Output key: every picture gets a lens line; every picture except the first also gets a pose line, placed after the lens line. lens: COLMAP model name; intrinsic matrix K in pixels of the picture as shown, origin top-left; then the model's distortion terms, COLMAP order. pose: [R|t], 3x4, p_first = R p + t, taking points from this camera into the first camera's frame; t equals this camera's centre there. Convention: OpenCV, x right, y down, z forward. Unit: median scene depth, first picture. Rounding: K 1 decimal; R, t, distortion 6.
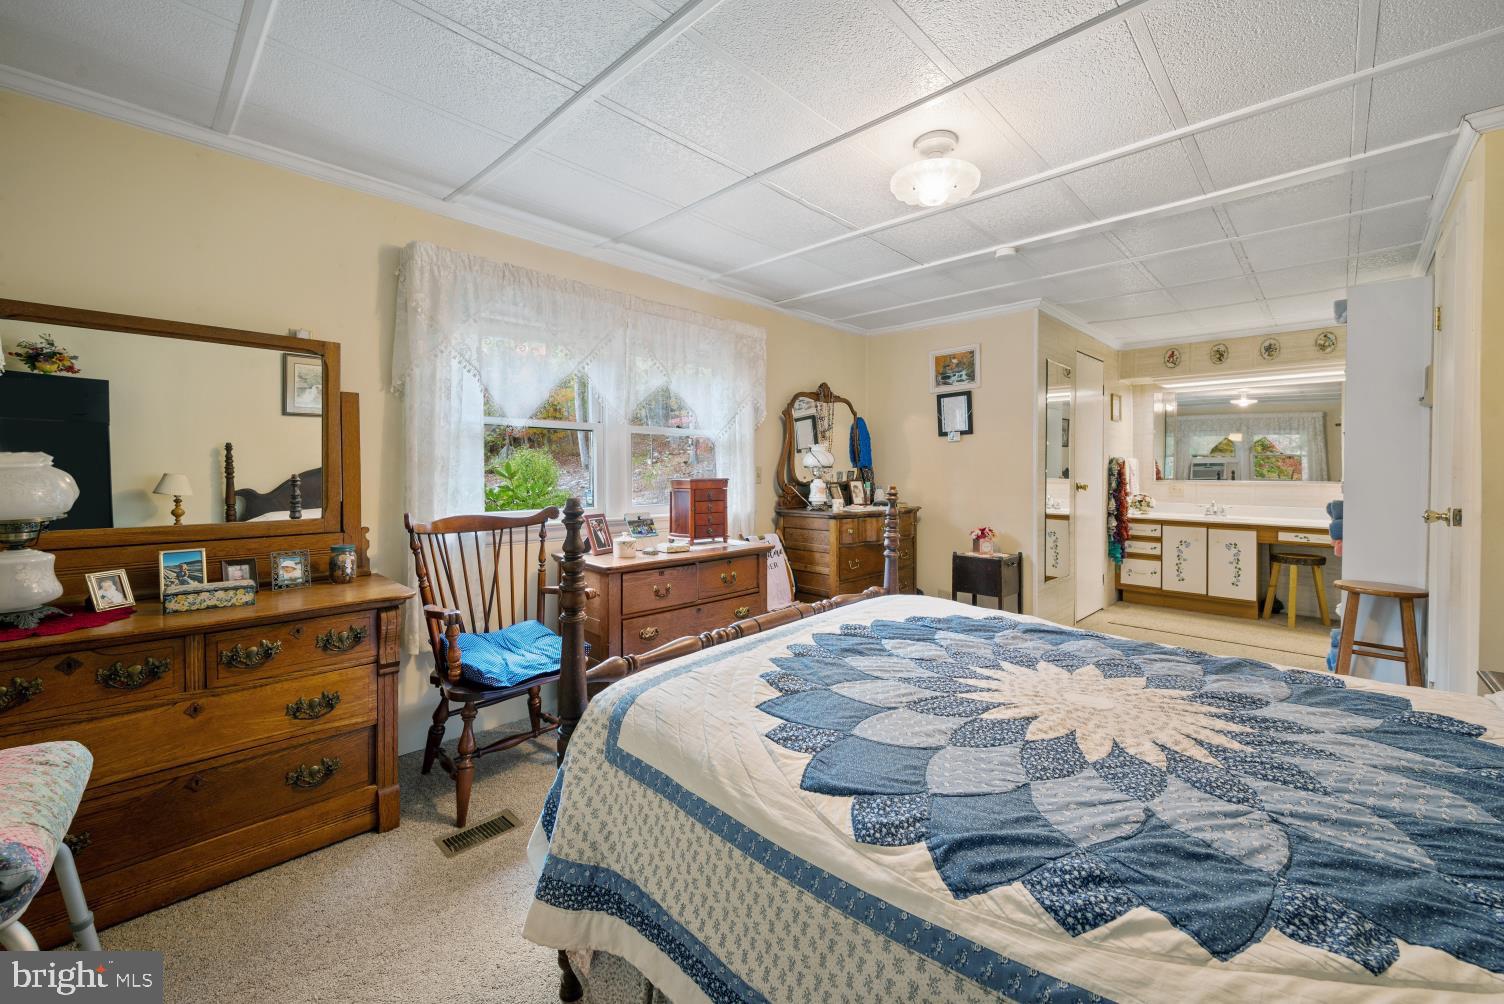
lens RADIAL K [[607.6, 0, 749.2], [0, 607.6, 476.4], [0, 0, 1]] dist [0.000004, 0.000065]
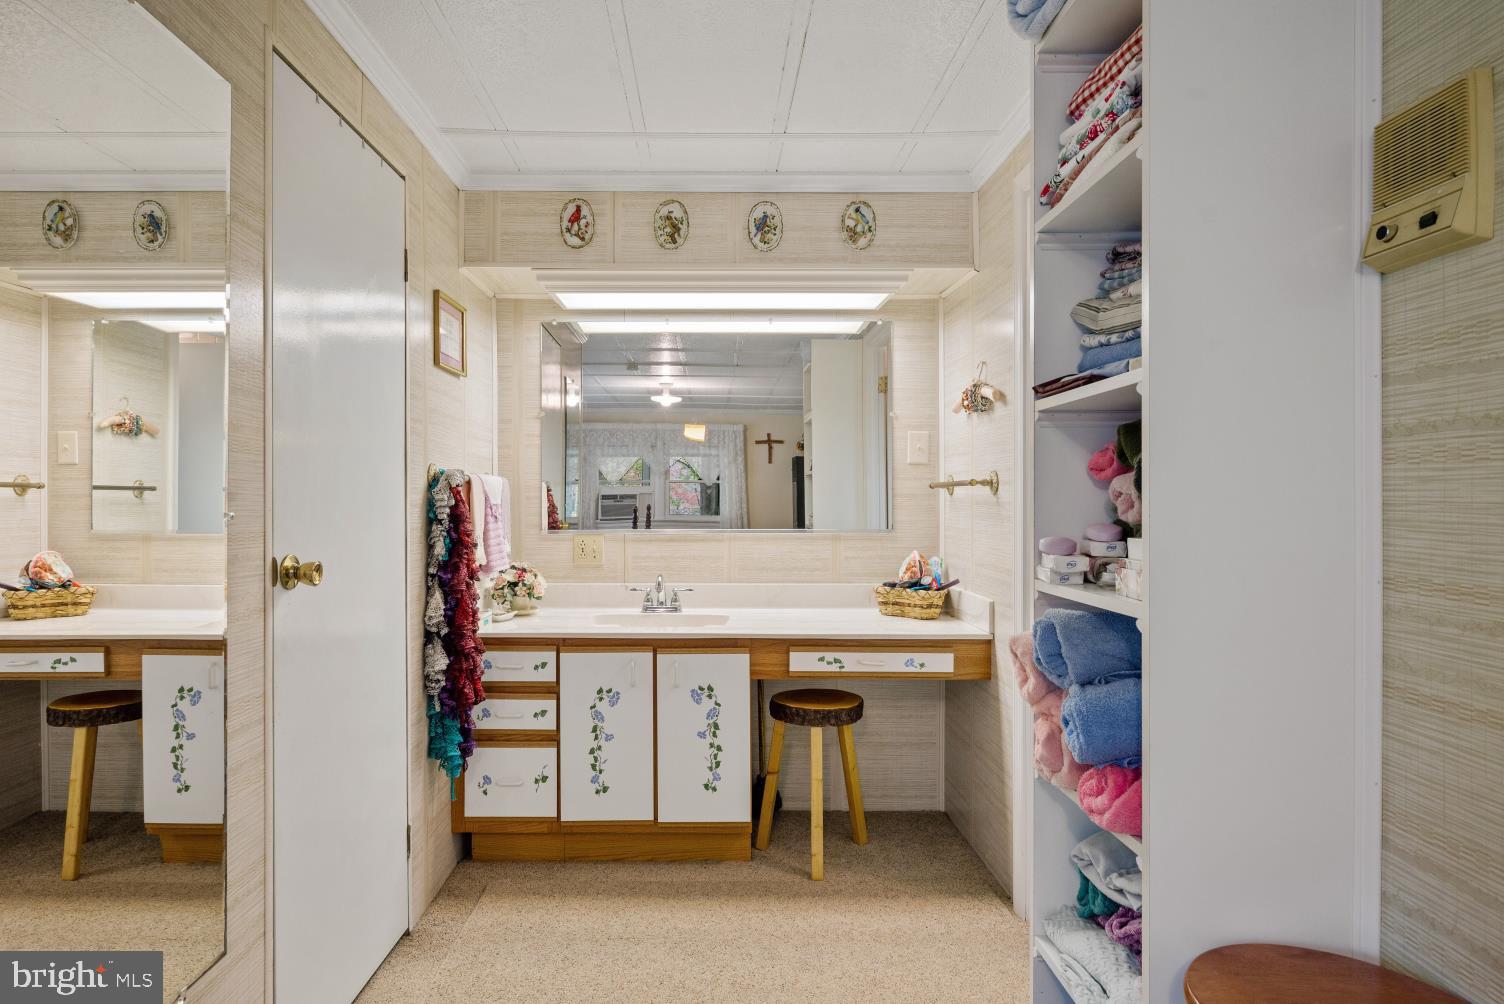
lens RADIAL K [[844.5, 0, 717.9], [0, 844.5, 497.3], [0, 0, 1]] dist [-0.000274, -0.000008]
pose [[0.713744, 0.000706, 0.700407, 0.376905], [0.010515, 0.999876, -0.011724, -0.008746], [-0.700328, 0.015733, 0.713648, 0.546350]]
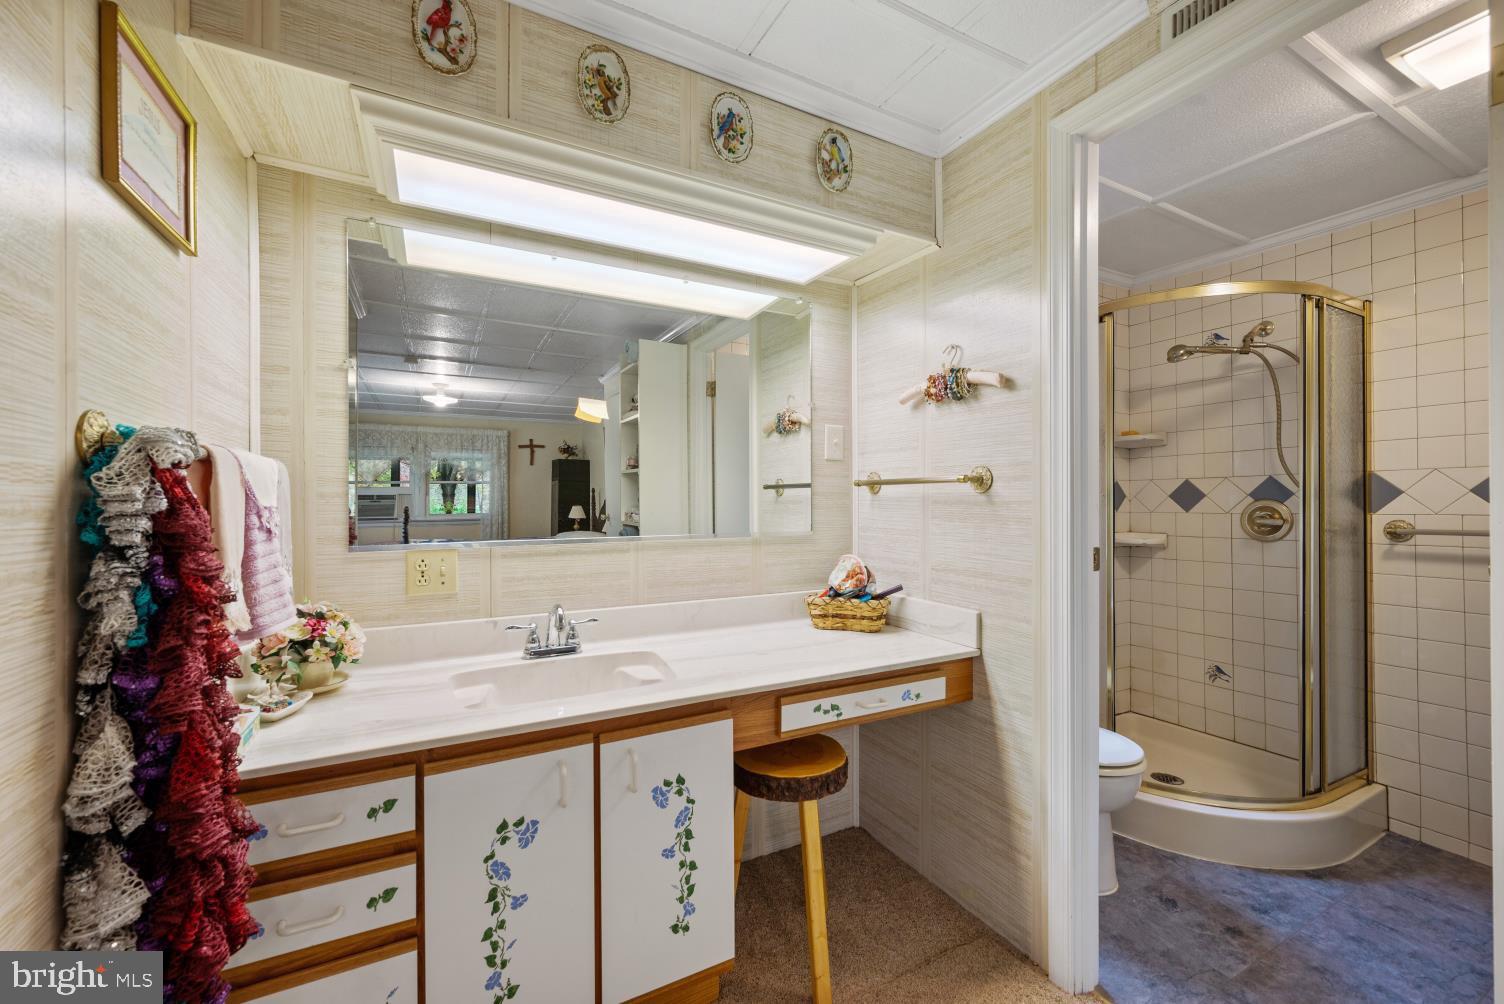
lens RADIAL K [[595.3, 0, 756.1], [0, 595.3, 498.8], [0, 0, 1]] dist [-0.000970, 0.000287]
pose [[0.305159, -0.002255, 0.952299, 0.514917], [0.013049, 0.999913, -0.001814, -0.012375], [-0.952212, 0.012980, 0.305162, 0.818443]]
